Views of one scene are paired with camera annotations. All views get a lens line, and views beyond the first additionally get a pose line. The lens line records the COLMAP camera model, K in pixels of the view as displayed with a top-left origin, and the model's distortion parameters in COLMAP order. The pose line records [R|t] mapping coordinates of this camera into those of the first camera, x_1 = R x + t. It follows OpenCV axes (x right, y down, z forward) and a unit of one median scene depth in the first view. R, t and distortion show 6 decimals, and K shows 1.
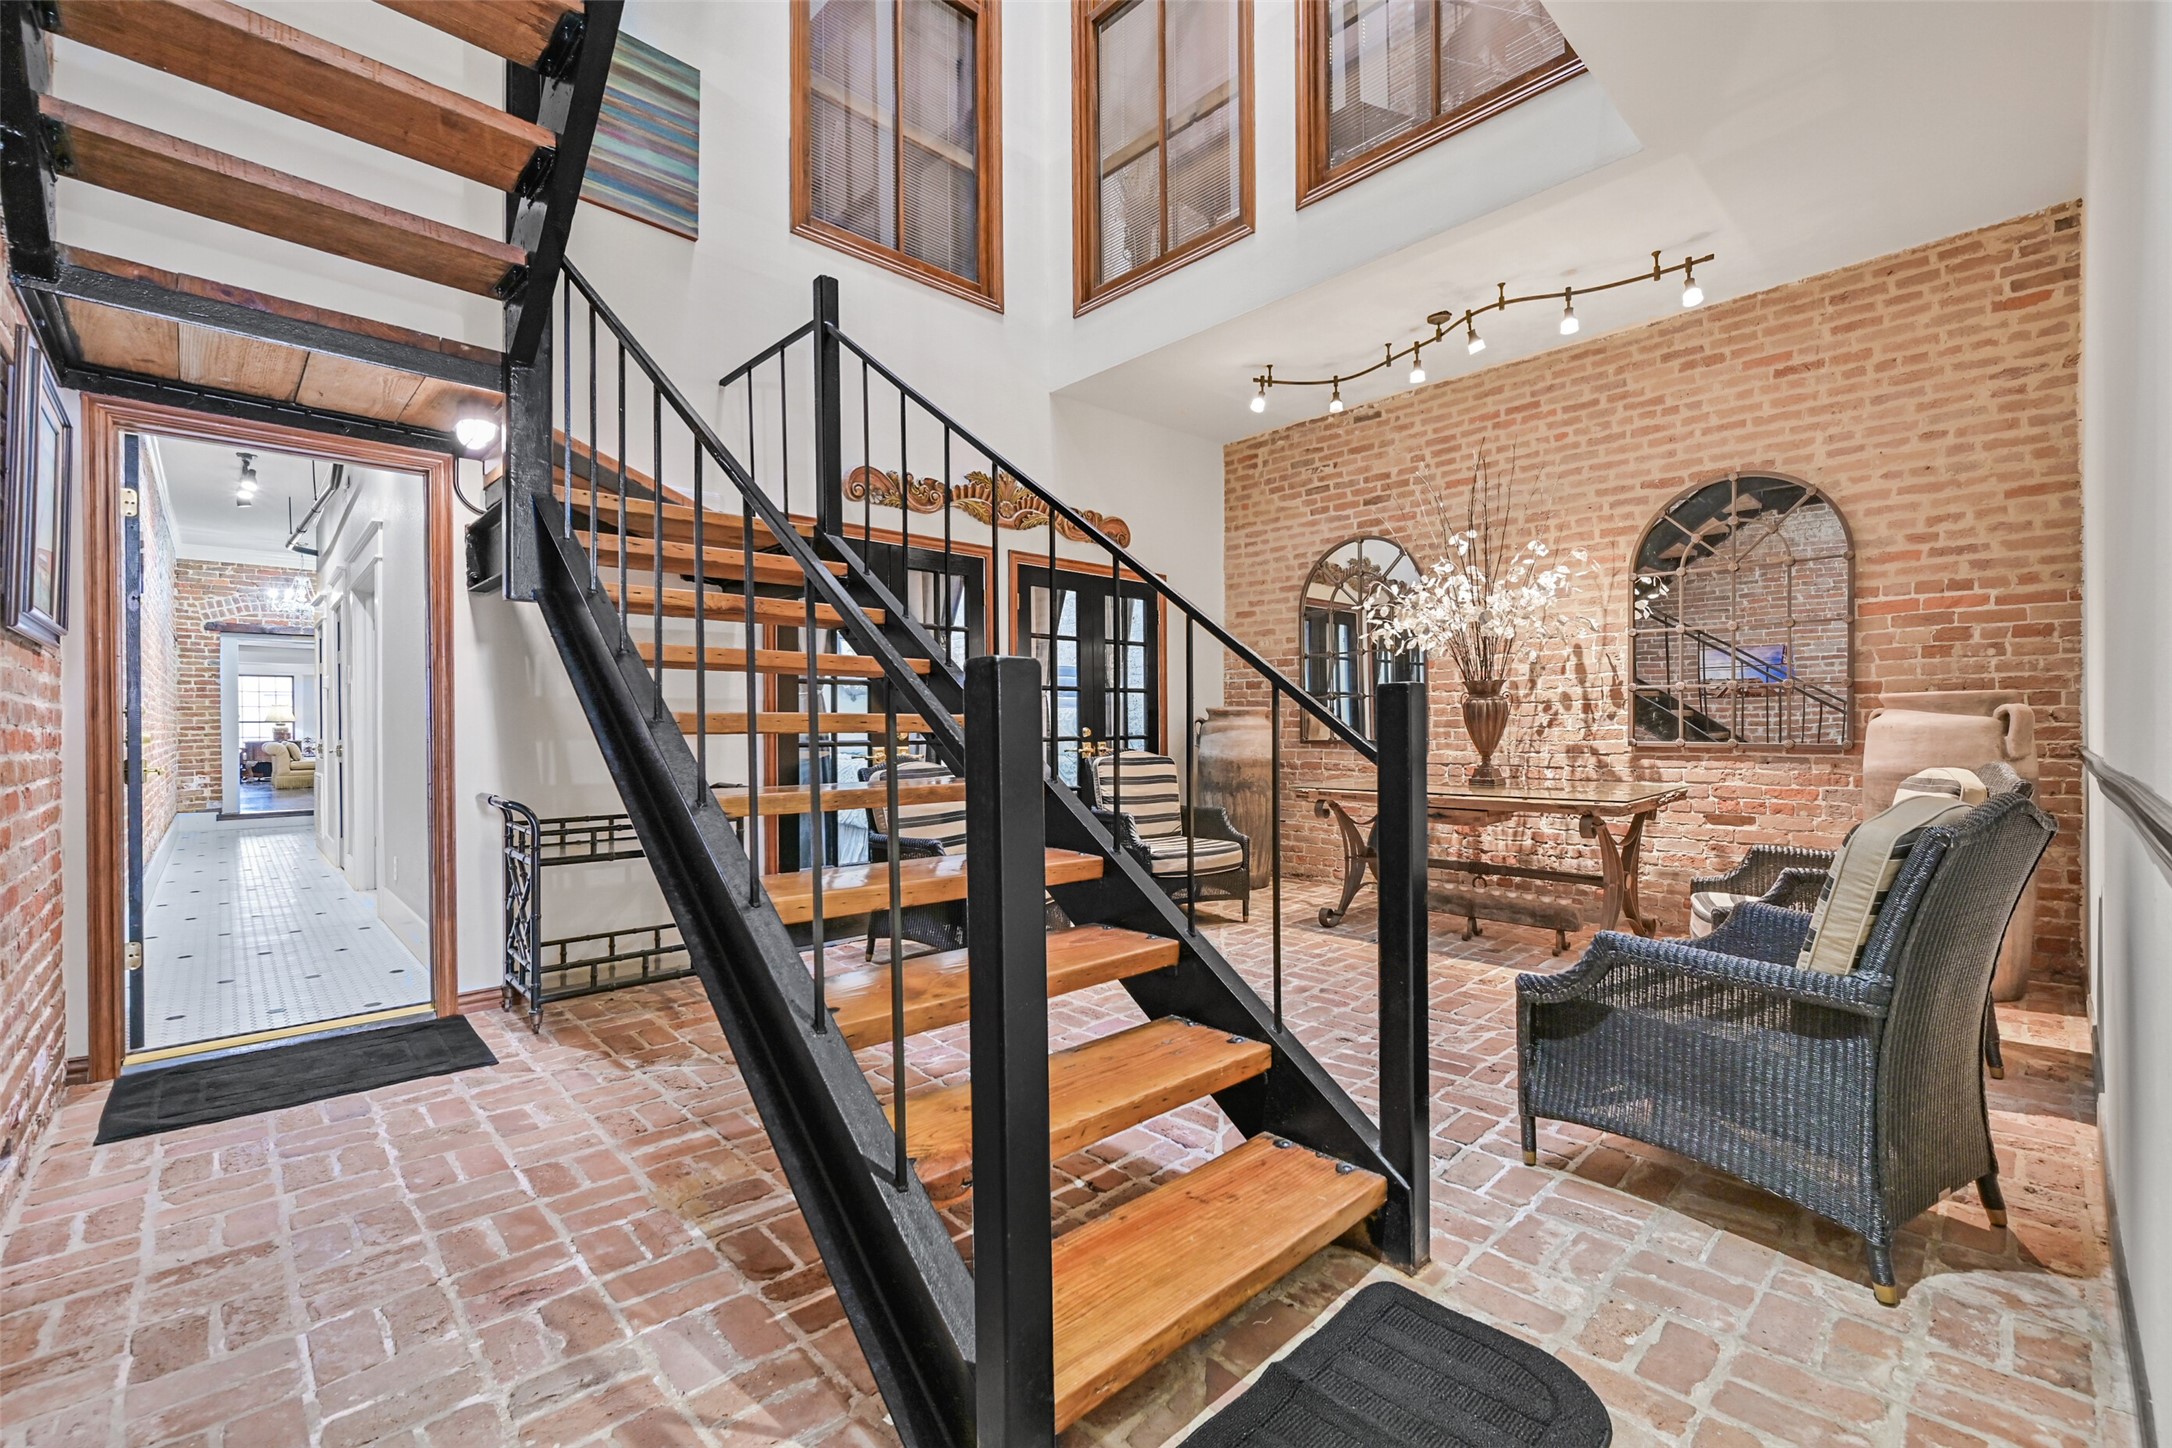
lens RADIAL K [[915.6, 0, 1100.4], [0, 915.6, 728.0], [0, 0, 1]] dist [-0.000832, -0.000829]
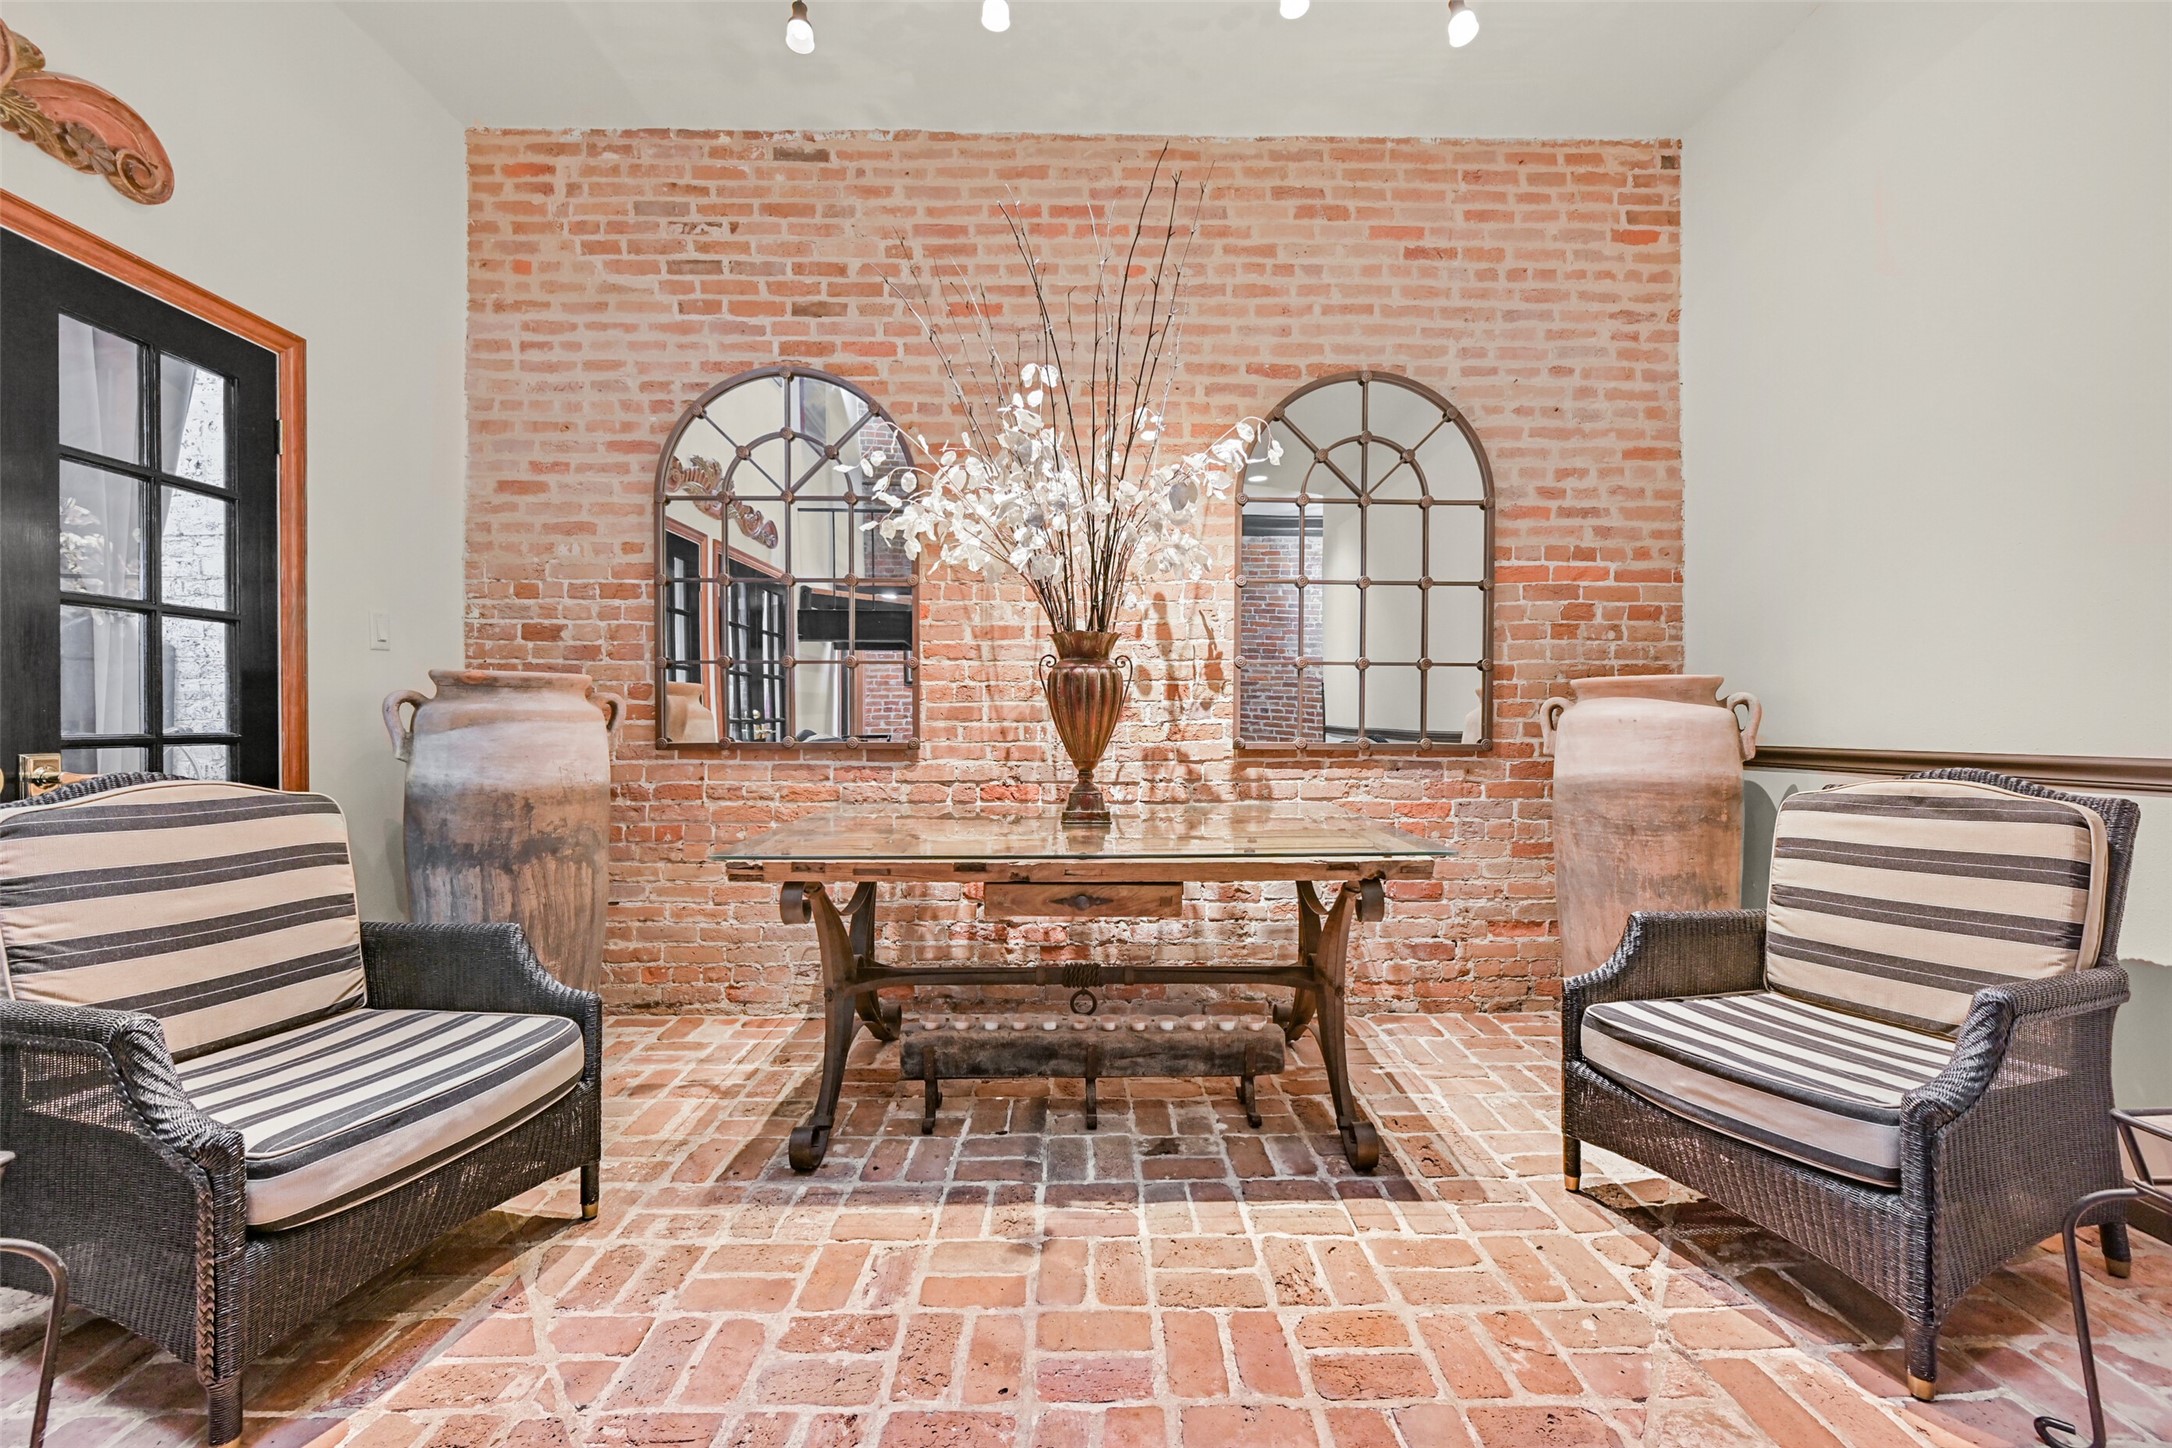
lens RADIAL K [[874.2, 0, 1100.6], [0, 874.2, 729.6], [0, 0, 1]] dist [0.000390, -0.001356]
pose [[0.679324, 0.002802, 0.733833, 0.036006], [-0.003929, 0.999992, -0.000181, 0.005923], [-0.733828, -0.002761, 0.679330, 0.621984]]
